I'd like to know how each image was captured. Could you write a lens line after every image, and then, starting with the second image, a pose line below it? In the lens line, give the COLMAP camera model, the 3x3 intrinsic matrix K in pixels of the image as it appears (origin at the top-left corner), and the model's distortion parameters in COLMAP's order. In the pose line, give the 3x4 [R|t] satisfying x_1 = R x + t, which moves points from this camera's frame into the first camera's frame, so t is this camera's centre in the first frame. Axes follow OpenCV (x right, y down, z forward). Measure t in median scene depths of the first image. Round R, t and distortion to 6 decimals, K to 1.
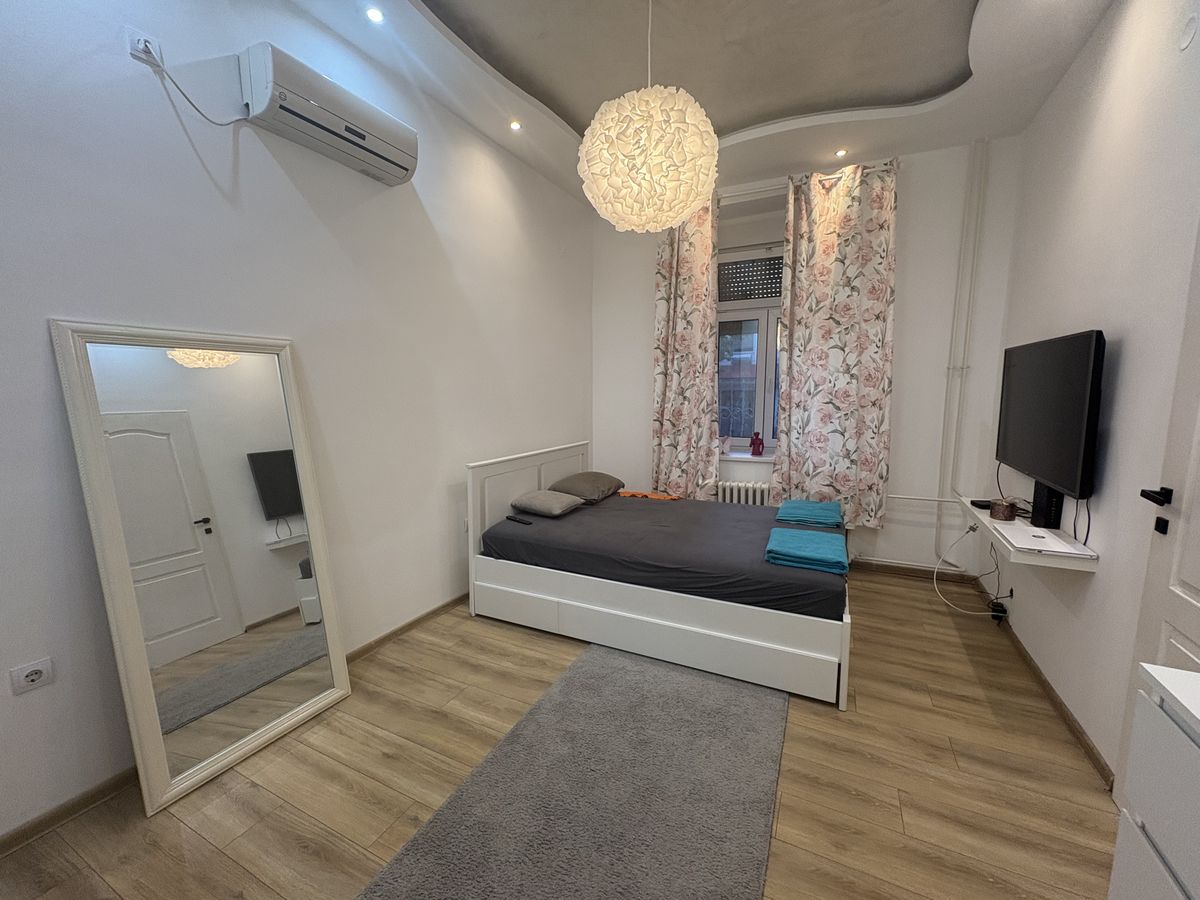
lens RADIAL K [[476.2, 0, 601.2], [0, 476.2, 451.0], [0, 0, 1]] dist [-0.000709, -0.000184]
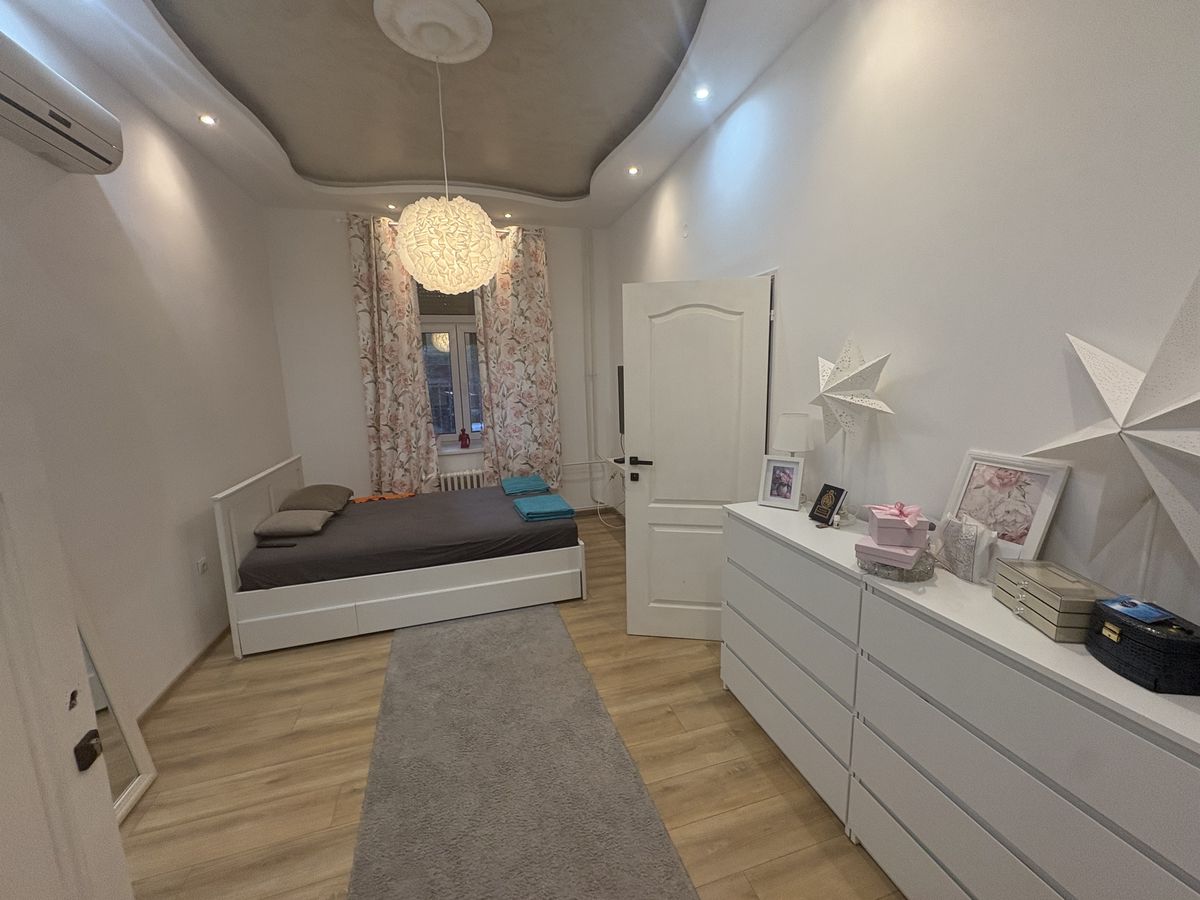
lens RADIAL K [[476.2, 0, 599.0], [0, 476.2, 449.8], [0, 0, 1]] dist [-0.000709, -0.000184]
pose [[0.727591, -0.124984, 0.674530, -0.384201], [0.109498, 0.991816, 0.065662, -0.044943], [-0.677216, 0.026084, 0.735322, -0.180245]]
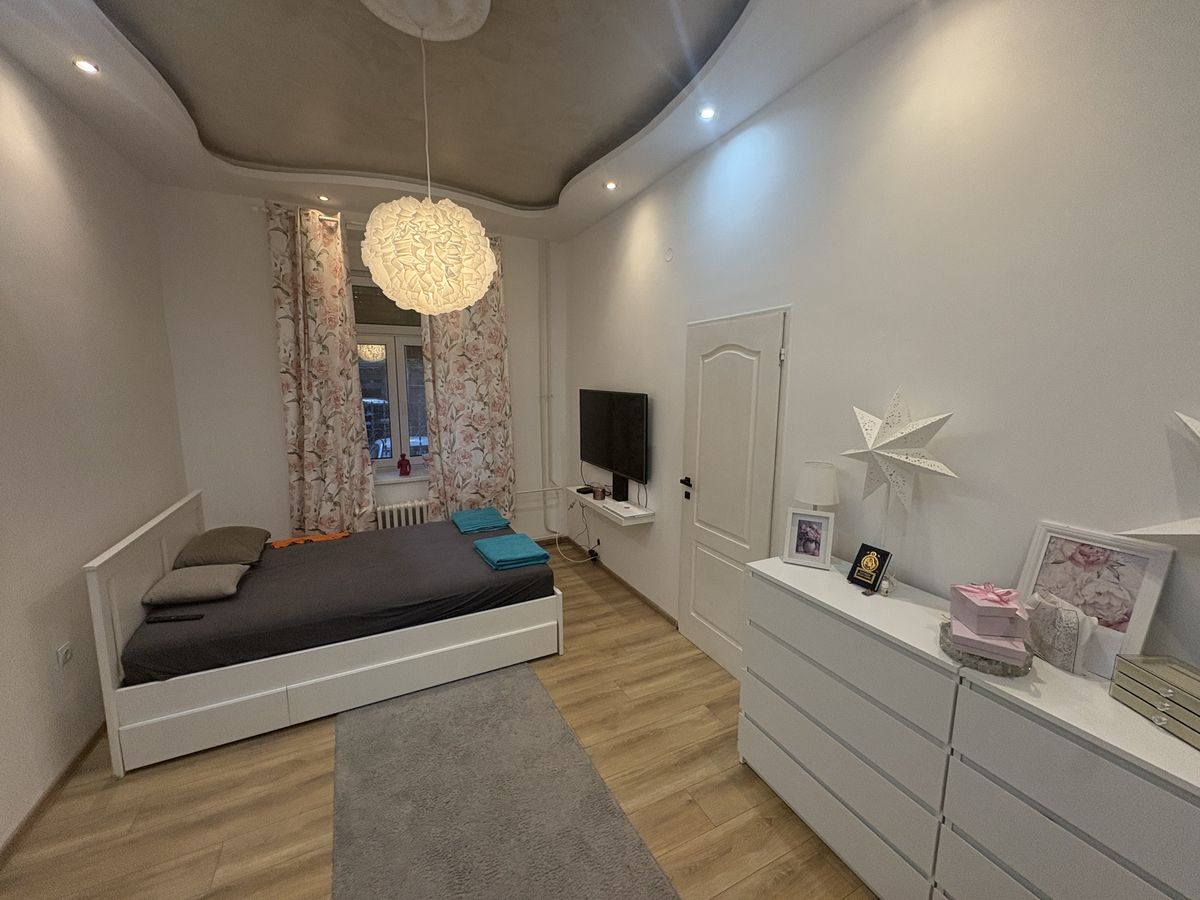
lens RADIAL K [[476.2, 0, 599.2], [0, 476.2, 449.7], [0, 0, 1]] dist [-0.000709, -0.000184]
pose [[0.602773, -0.109439, 0.790372, -0.396287], [0.094426, 0.993373, 0.065534, -0.123518], [-0.792306, 0.035129, 0.609112, 0.010282]]
